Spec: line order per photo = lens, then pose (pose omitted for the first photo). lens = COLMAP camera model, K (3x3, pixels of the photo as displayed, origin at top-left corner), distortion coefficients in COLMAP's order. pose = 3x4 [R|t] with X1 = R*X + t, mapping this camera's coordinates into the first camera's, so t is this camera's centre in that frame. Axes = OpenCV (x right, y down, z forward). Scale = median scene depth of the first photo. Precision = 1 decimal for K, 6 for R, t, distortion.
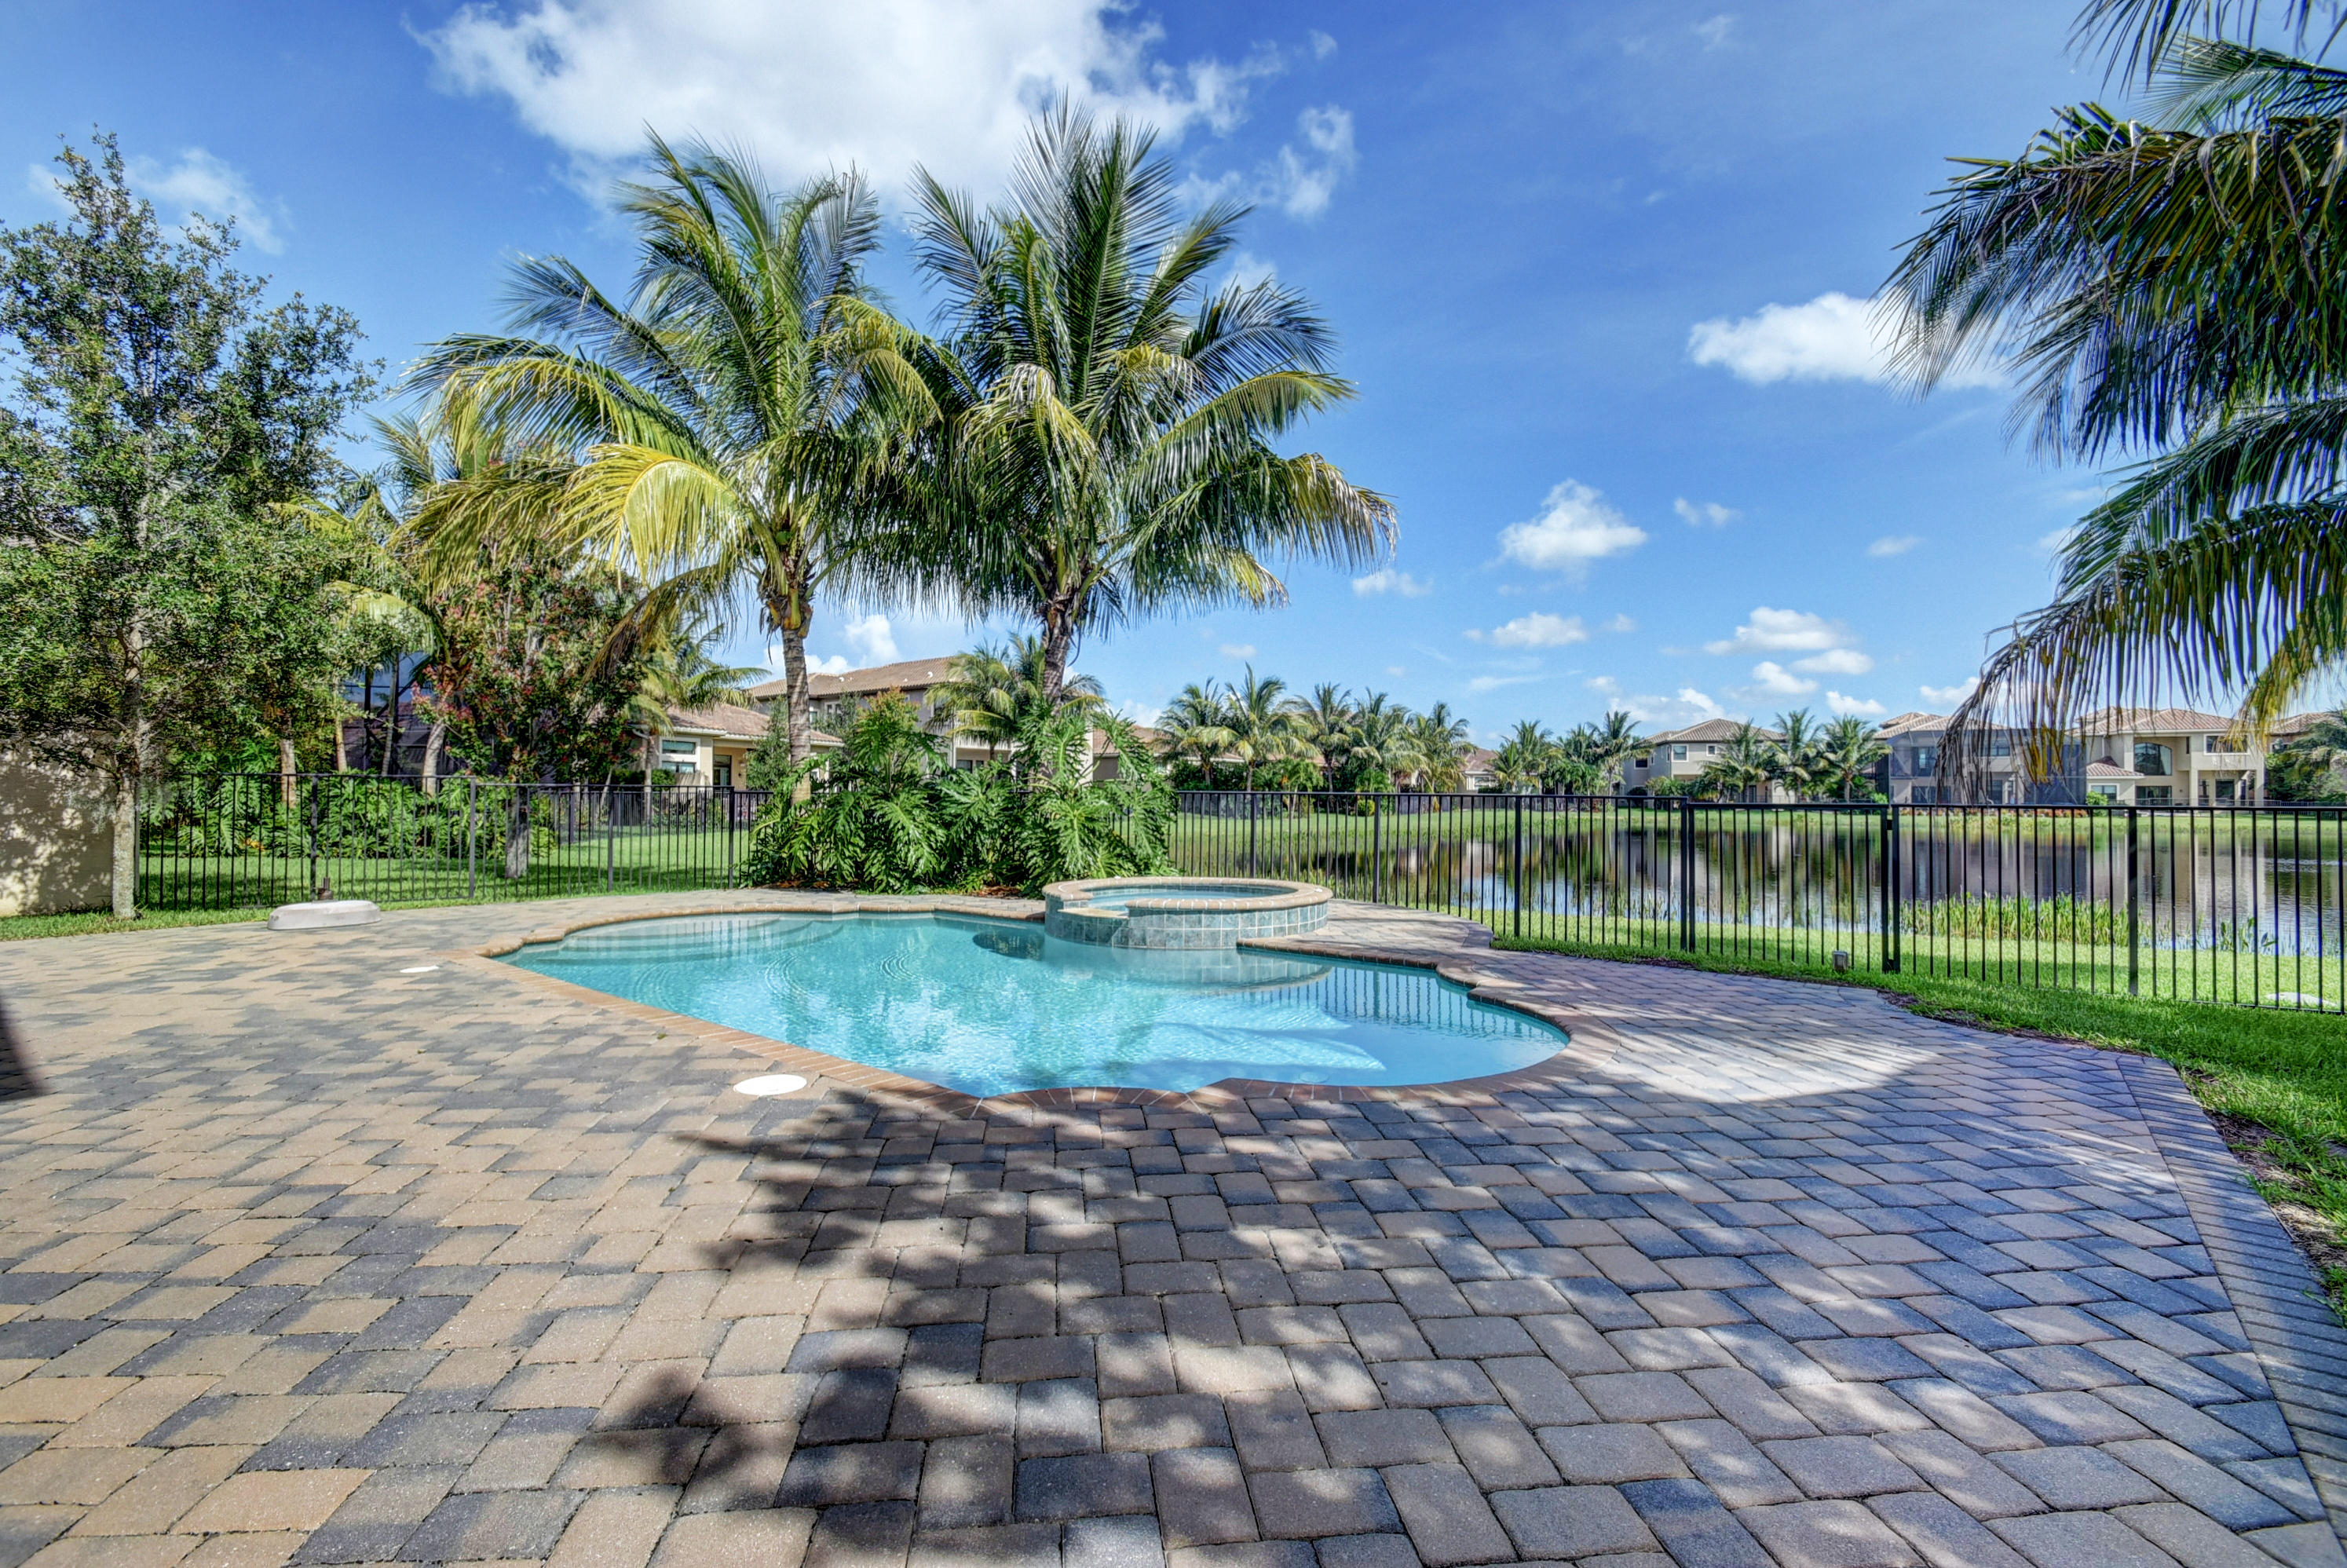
lens RADIAL K [[1031.1, 0, 1167.0], [0, 1031.1, 774.2], [0, 0, 1]] dist [-0.024634, -0.001280]
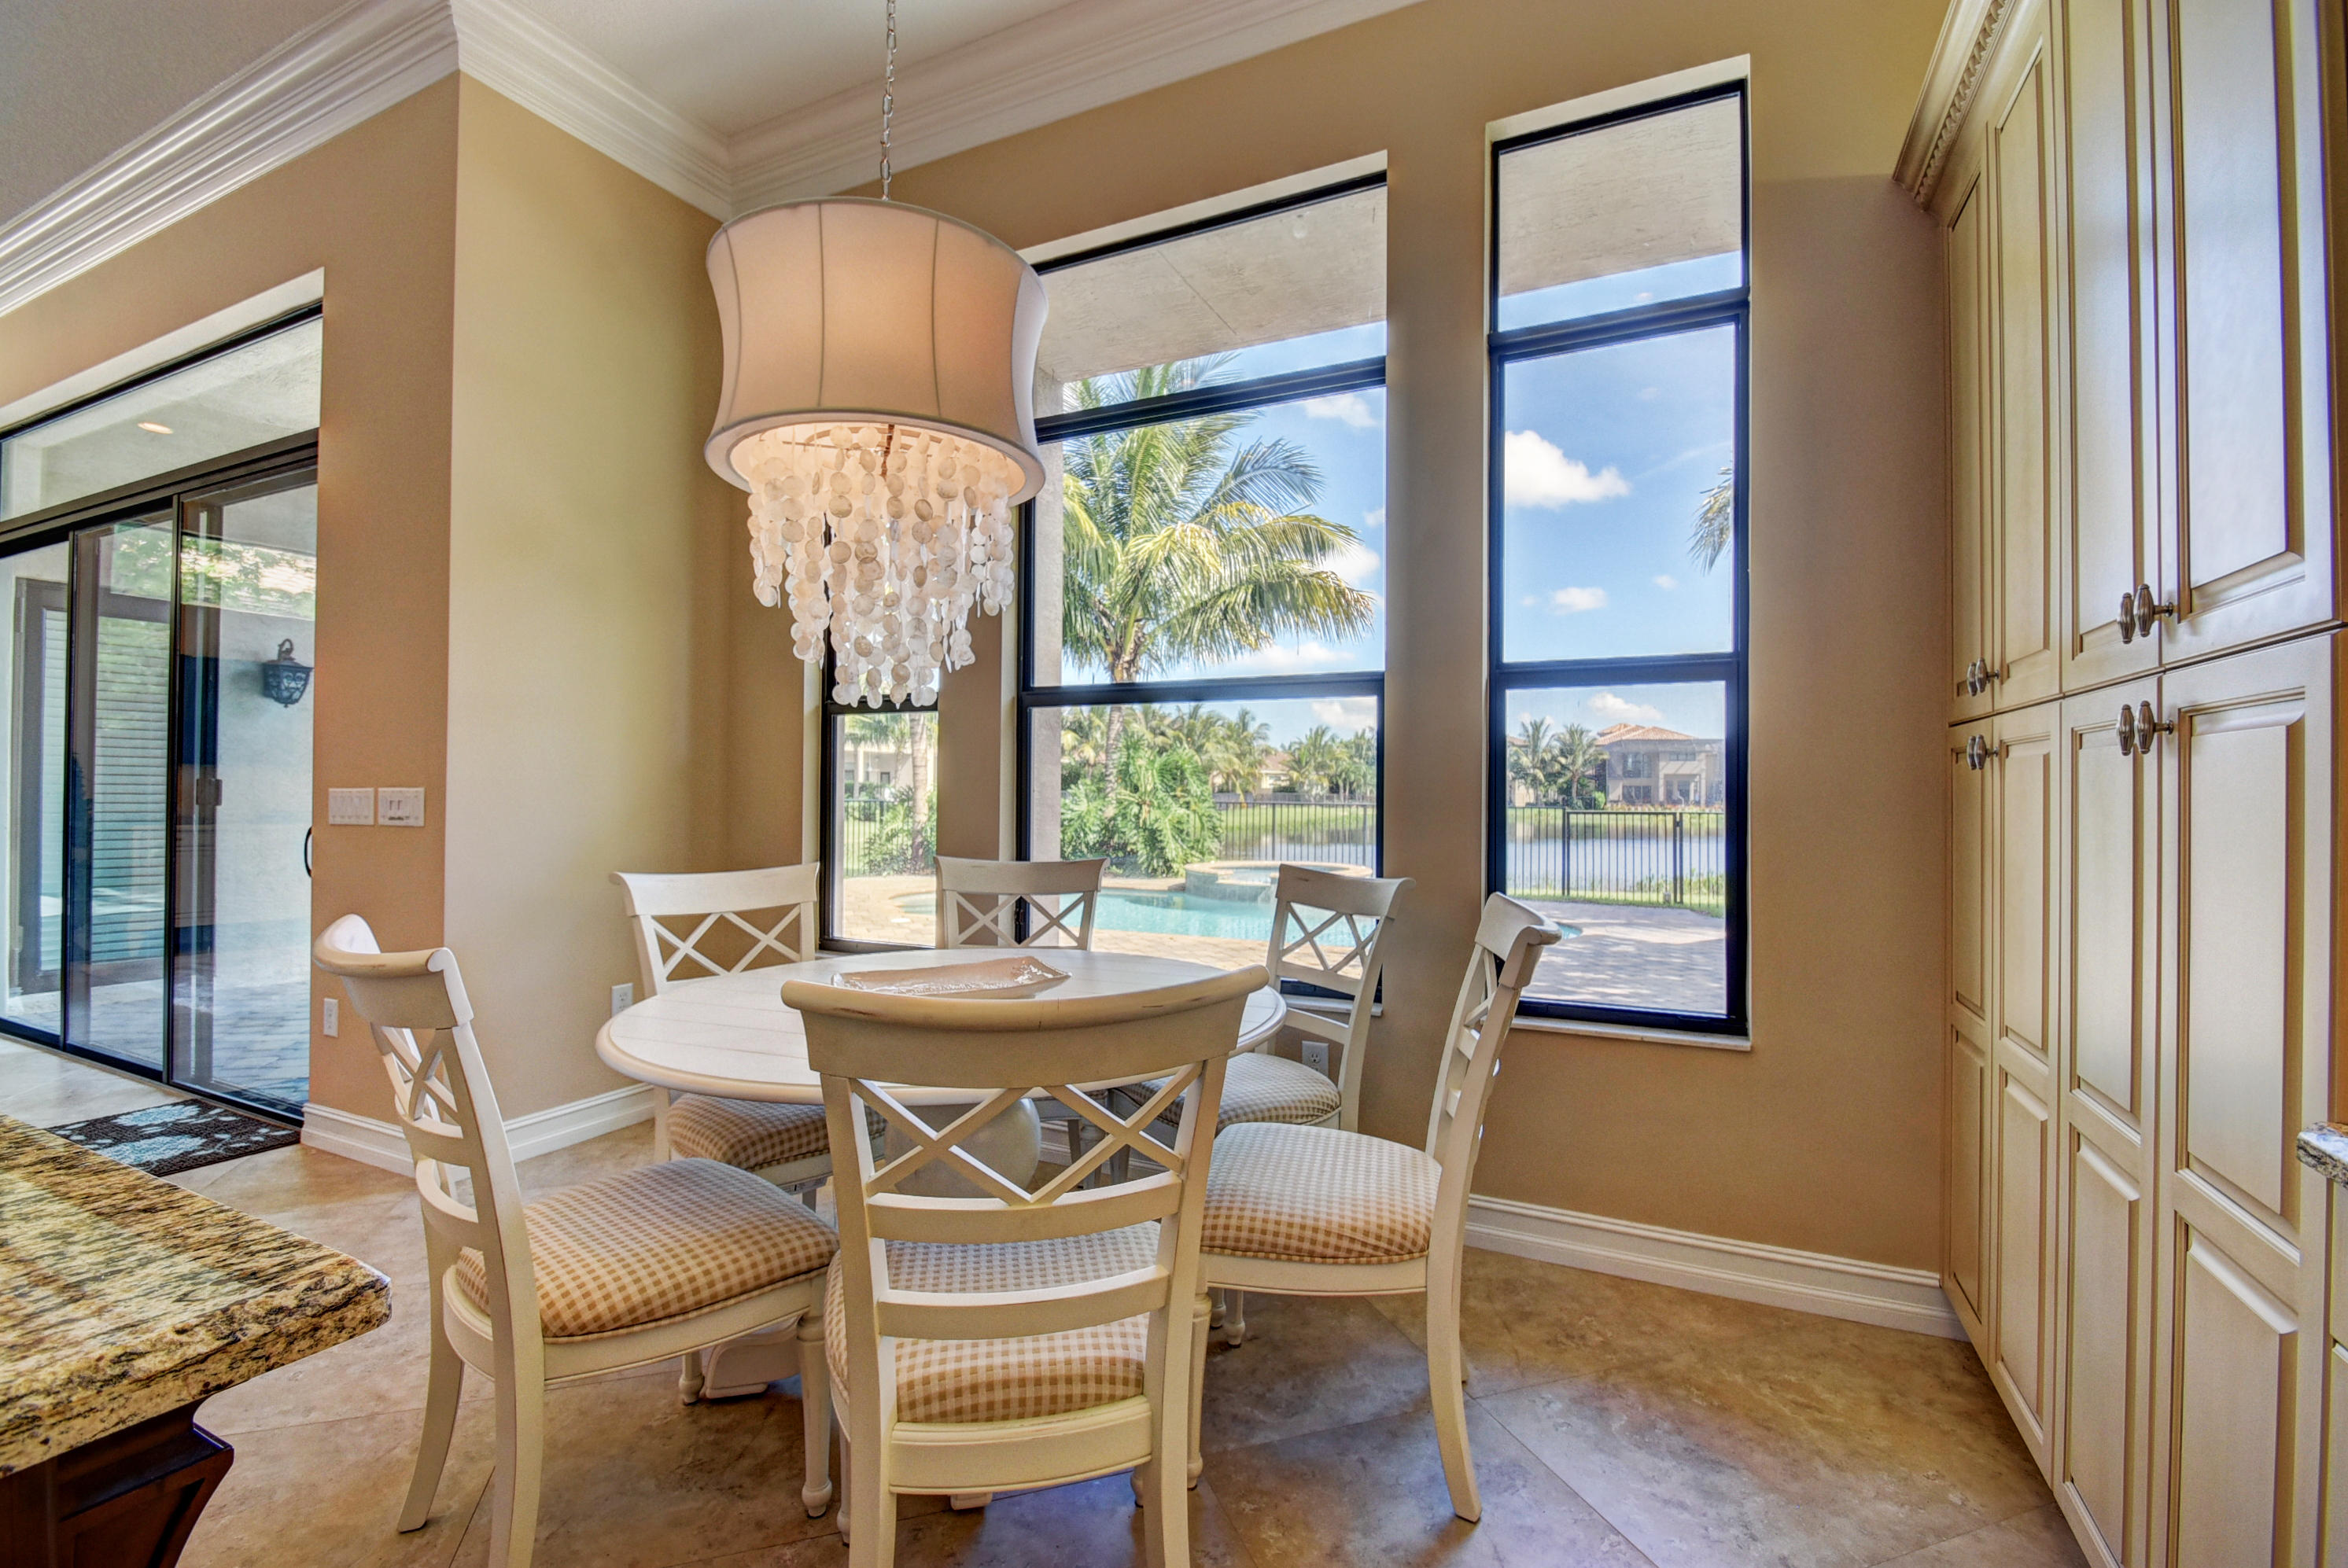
lens RADIAL K [[1031.4, 0, 1174.4], [0, 1031.4, 777.9], [0, 0, 1]] dist [-0.024634, -0.001280]
pose [[0.973838, 0.005344, 0.227182, -0.053106], [-0.007381, 0.999940, 0.008116, -0.003706], [-0.227125, -0.009580, 0.973818, -0.051189]]
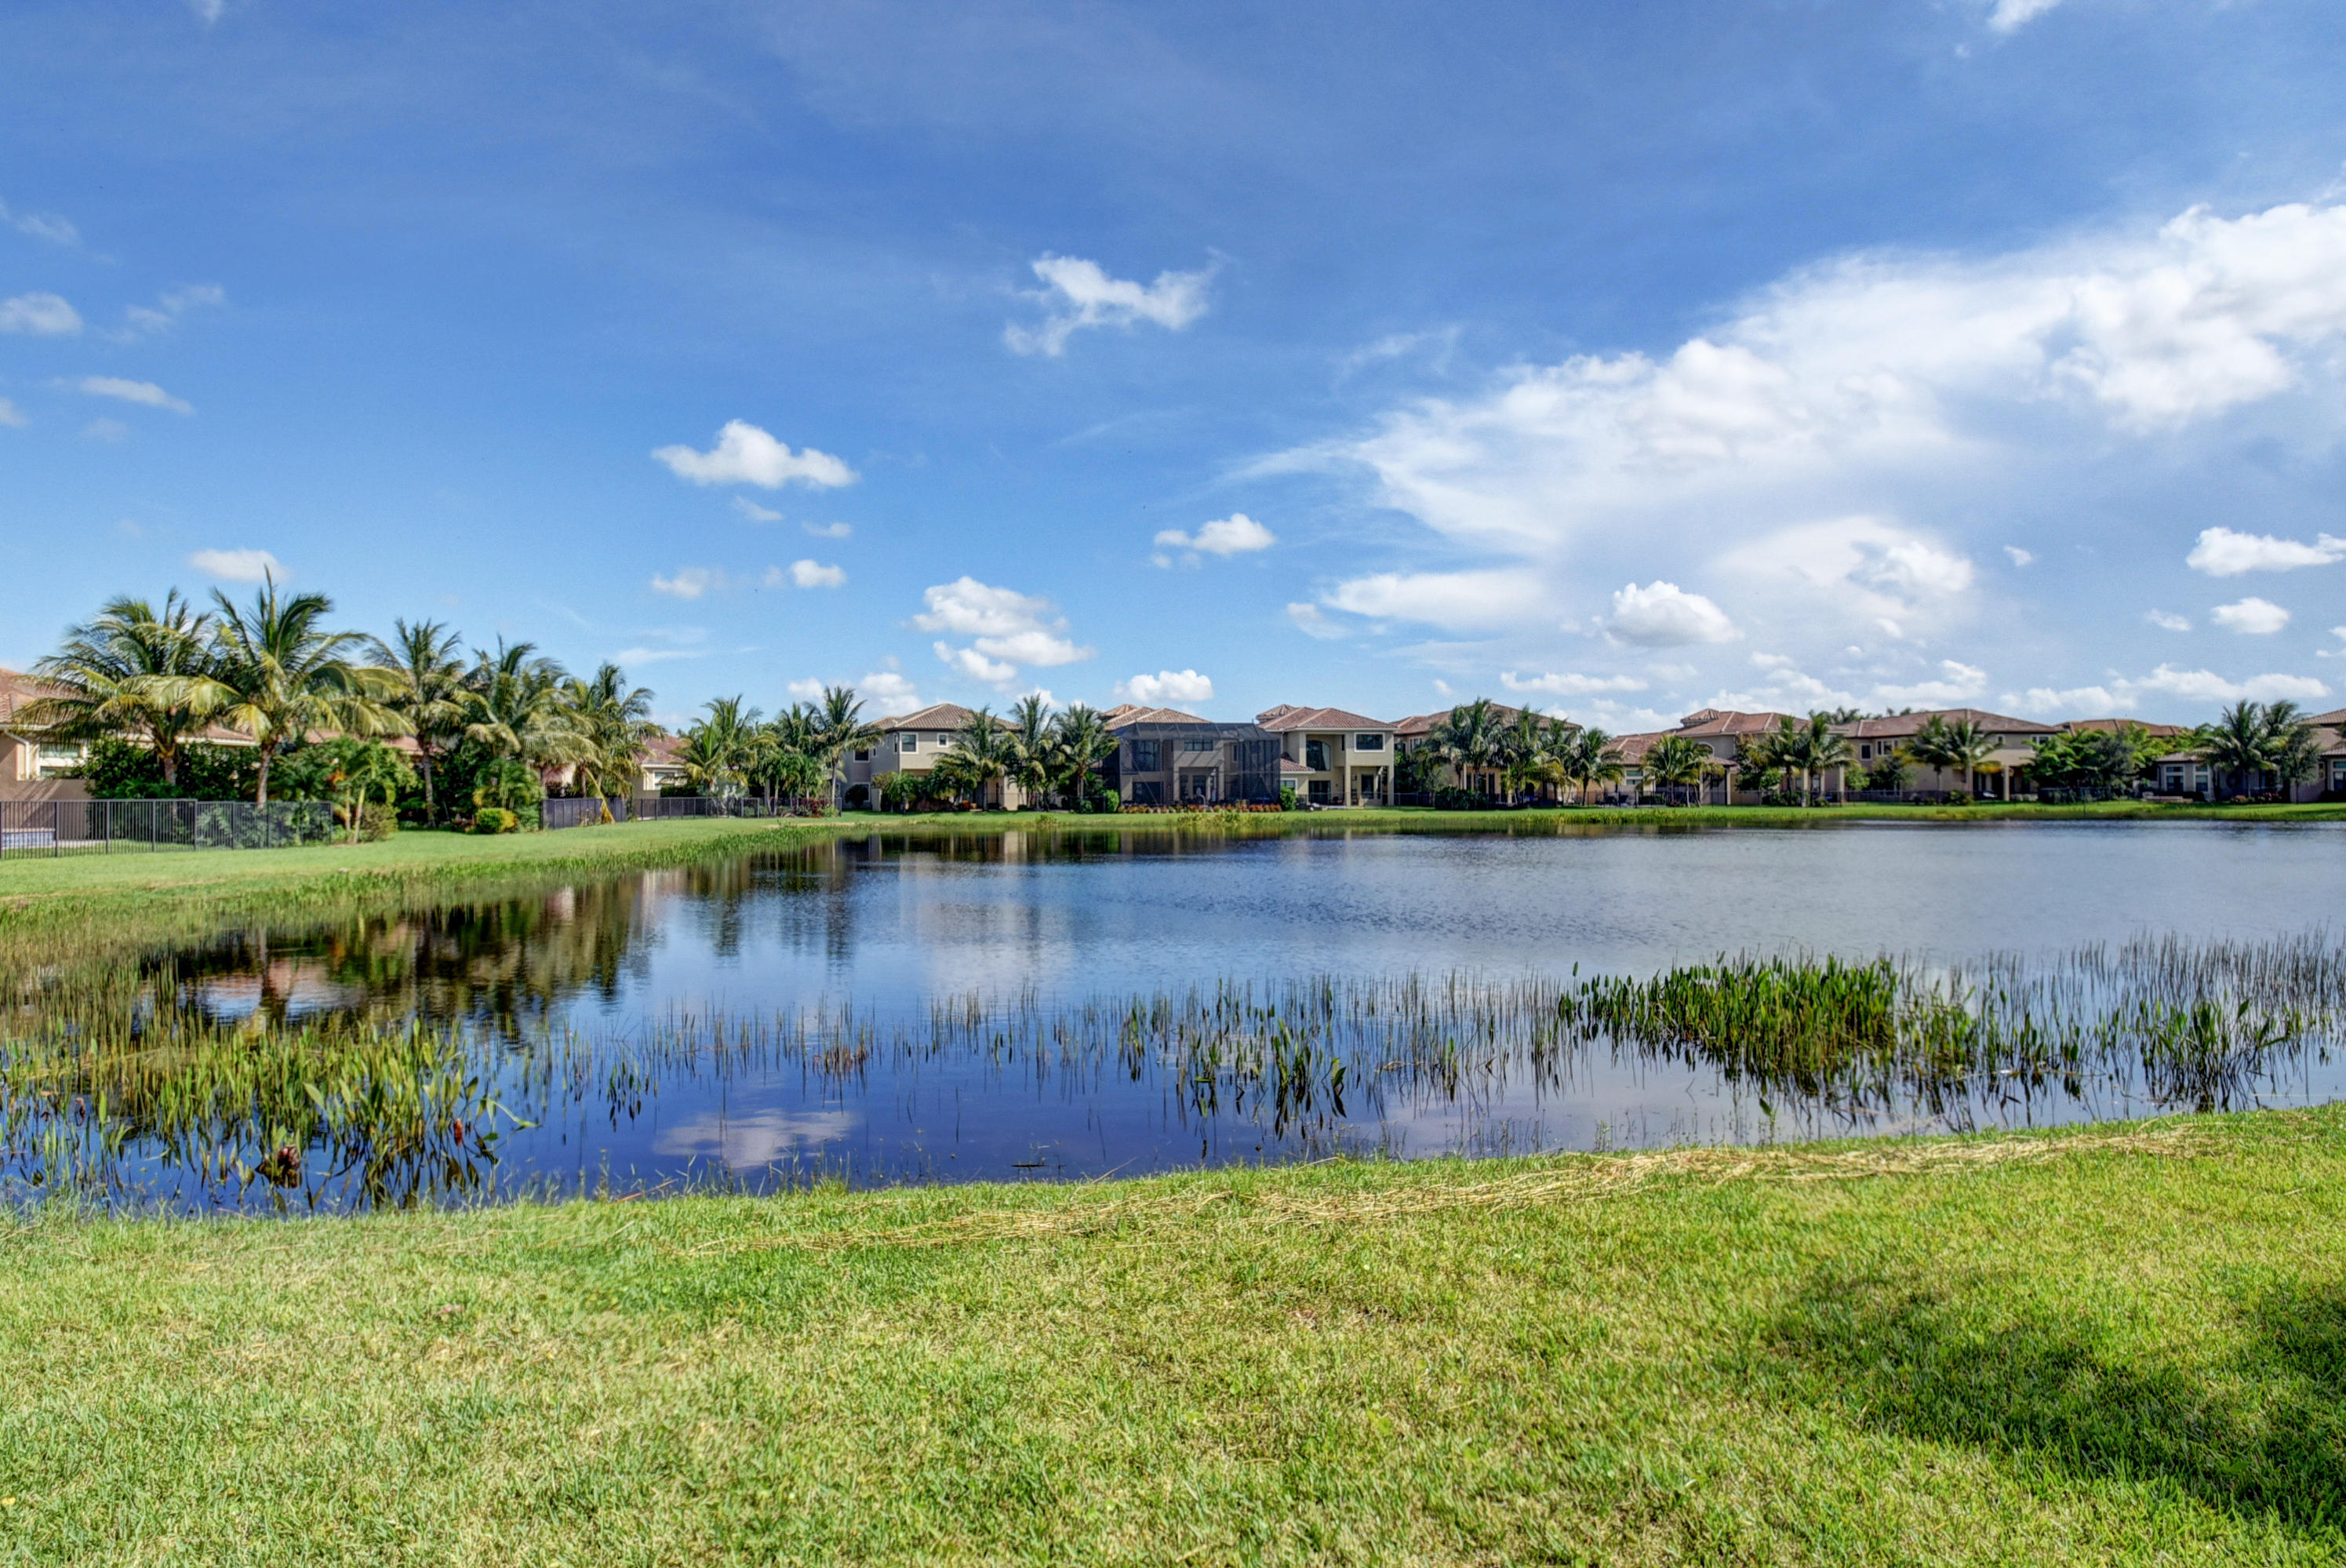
lens RADIAL K [[1219.9, 0, 1164.0], [0, 1219.9, 779.0], [0, 0, 1]] dist [-0.006389, -0.001187]
pose [[0.758566, -0.003456, 0.651587, 0.014472], [-0.001698, 0.999972, 0.007280, 0.000942], [-0.651594, -0.006629, 0.758539, 0.128496]]
